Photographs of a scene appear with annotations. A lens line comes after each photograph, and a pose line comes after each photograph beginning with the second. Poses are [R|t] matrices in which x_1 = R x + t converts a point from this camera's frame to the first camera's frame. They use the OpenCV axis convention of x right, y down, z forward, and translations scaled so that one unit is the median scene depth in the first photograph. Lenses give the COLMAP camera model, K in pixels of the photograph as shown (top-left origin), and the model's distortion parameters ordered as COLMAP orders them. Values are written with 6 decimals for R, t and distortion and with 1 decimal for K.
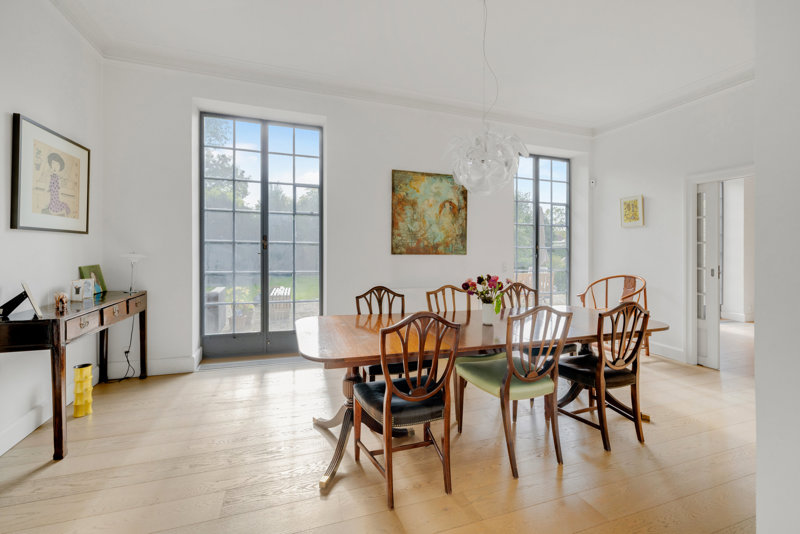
lens RADIAL K [[343.0, 0, 397.0], [0, 343.0, 250.9], [0, 0, 1]] dist [0.010814, 0.000082]
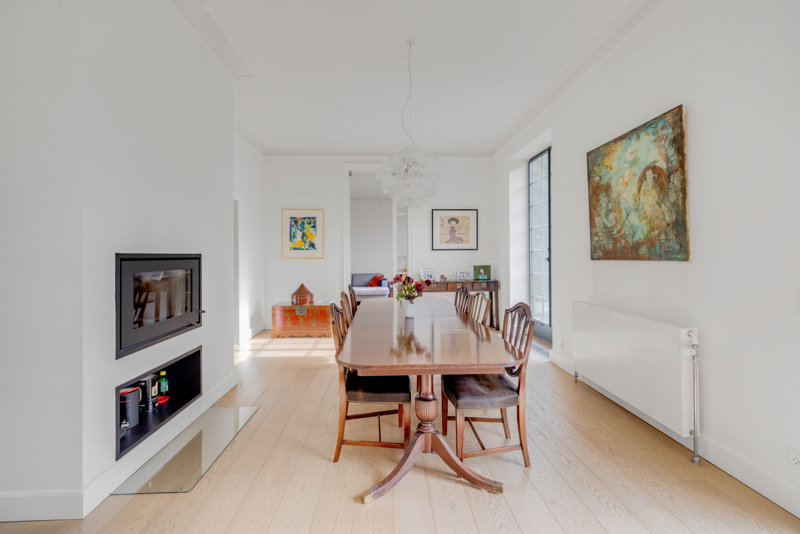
lens RADIAL K [[343.0, 0, 399.8], [0, 343.0, 261.2], [0, 0, 1]] dist [0.010814, 0.000082]
pose [[-0.280021, 0.001694, -0.959992, 0.845375], [0.001625, 0.999998, 0.001290, 0.010999], [0.959992, -0.001198, -0.280023, 0.782561]]
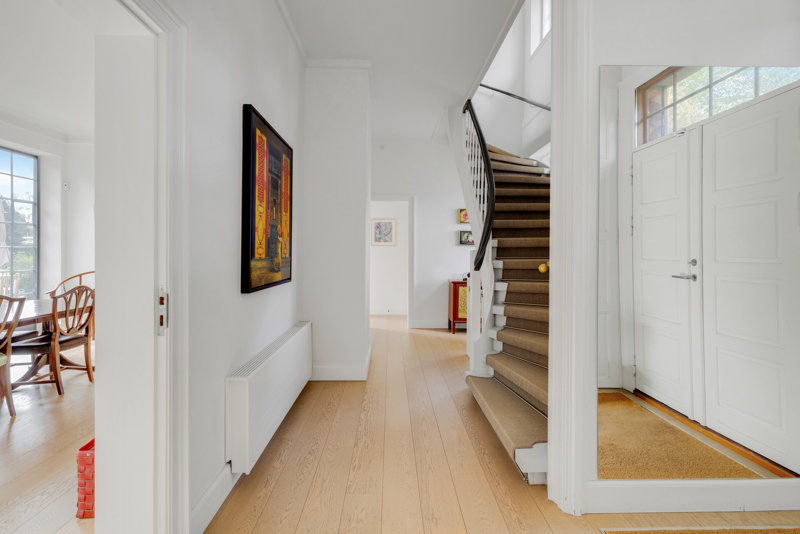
lens RADIAL K [[343.0, 0, 391.0], [0, 343.0, 250.3], [0, 0, 1]] dist [0.010814, 0.000082]
pose [[0.328220, -0.002782, 0.944597, -0.136394], [-0.000637, 0.999995, 0.003167, -0.003405], [-0.944601, -0.001641, 0.328216, -0.362042]]
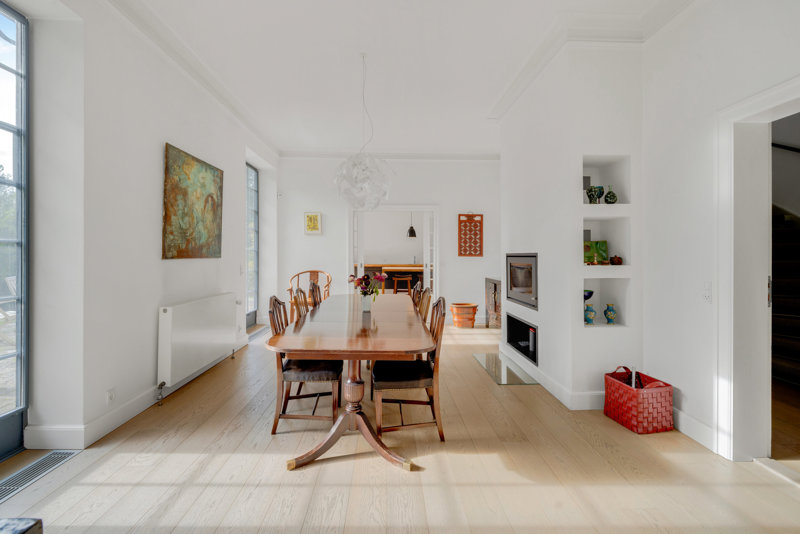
lens RADIAL K [[343.0, 0, 395.6], [0, 343.0, 251.5], [0, 0, 1]] dist [0.010814, 0.000082]
pose [[0.304861, -0.003025, 0.952392, -0.547189], [0.000611, 0.999995, 0.002980, -0.007919], [-0.952397, -0.000327, 0.304861, 0.304603]]
